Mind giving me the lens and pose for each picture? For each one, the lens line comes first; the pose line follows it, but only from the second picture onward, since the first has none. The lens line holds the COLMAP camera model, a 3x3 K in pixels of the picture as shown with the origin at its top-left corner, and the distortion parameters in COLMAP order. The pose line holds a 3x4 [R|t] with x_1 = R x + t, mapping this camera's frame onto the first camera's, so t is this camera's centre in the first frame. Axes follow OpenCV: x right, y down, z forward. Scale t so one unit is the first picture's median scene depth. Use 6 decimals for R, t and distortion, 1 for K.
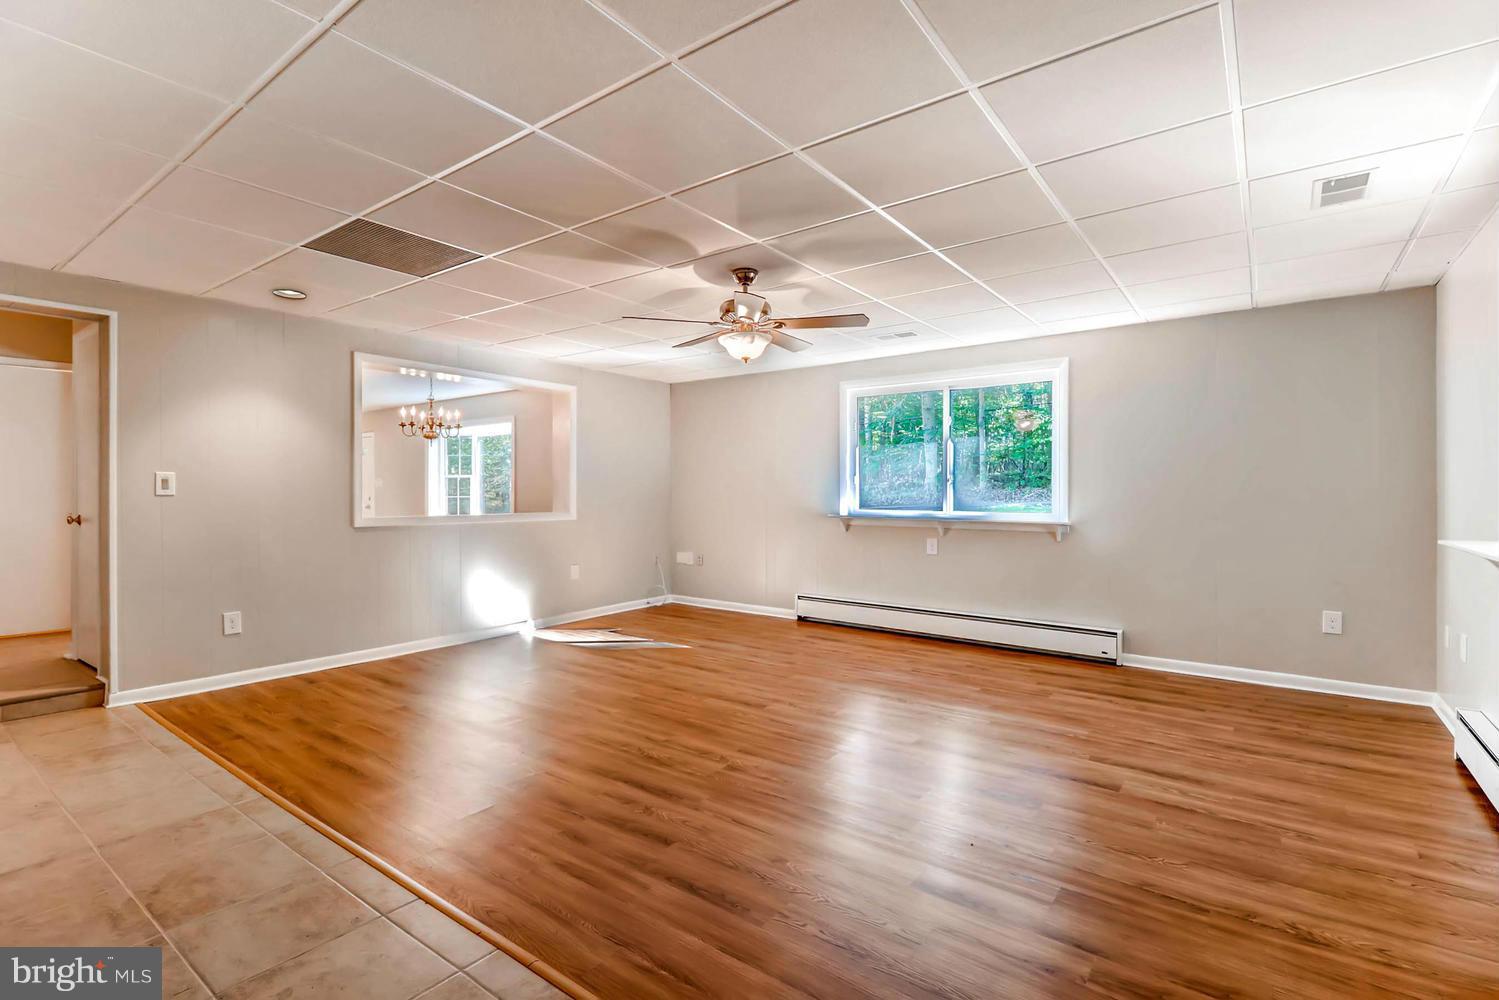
lens RADIAL K [[695.6, 0, 759.3], [0, 695.6, 495.2], [0, 0, 1]] dist [0.003368, -0.003523]
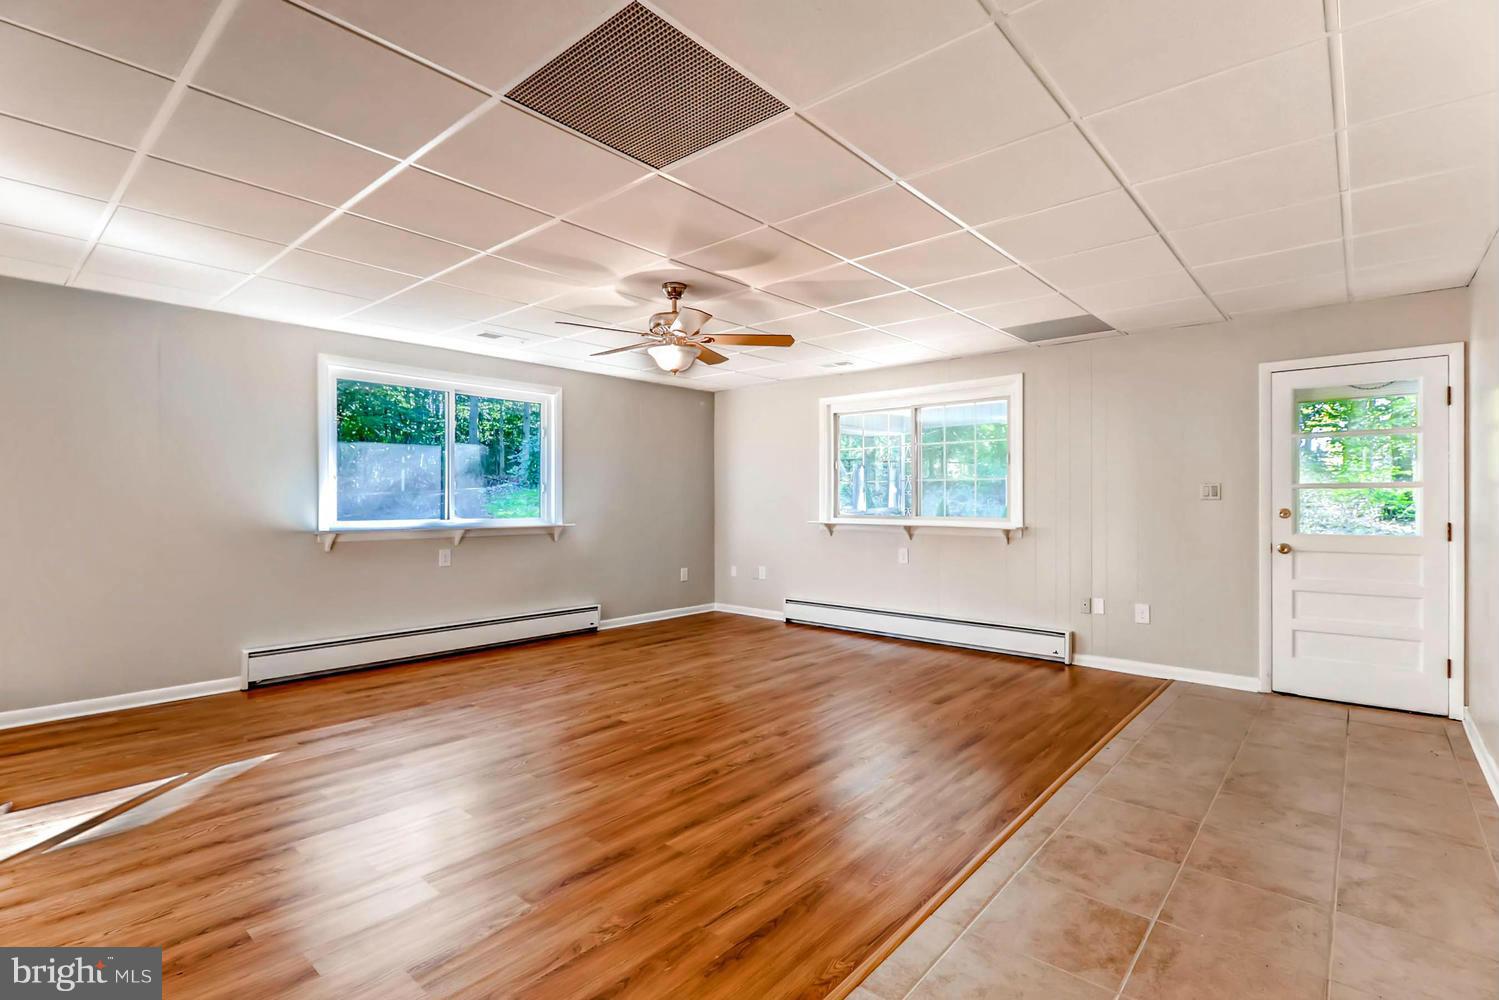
lens RADIAL K [[695.6, 0, 757.5], [0, 695.6, 498.7], [0, 0, 1]] dist [0.003368, -0.003523]
pose [[0.085391, -0.004001, 0.996339, -1.018746], [0.006368, 0.999974, 0.003470, -0.010529], [-0.996327, 0.006049, 0.085415, 0.782241]]
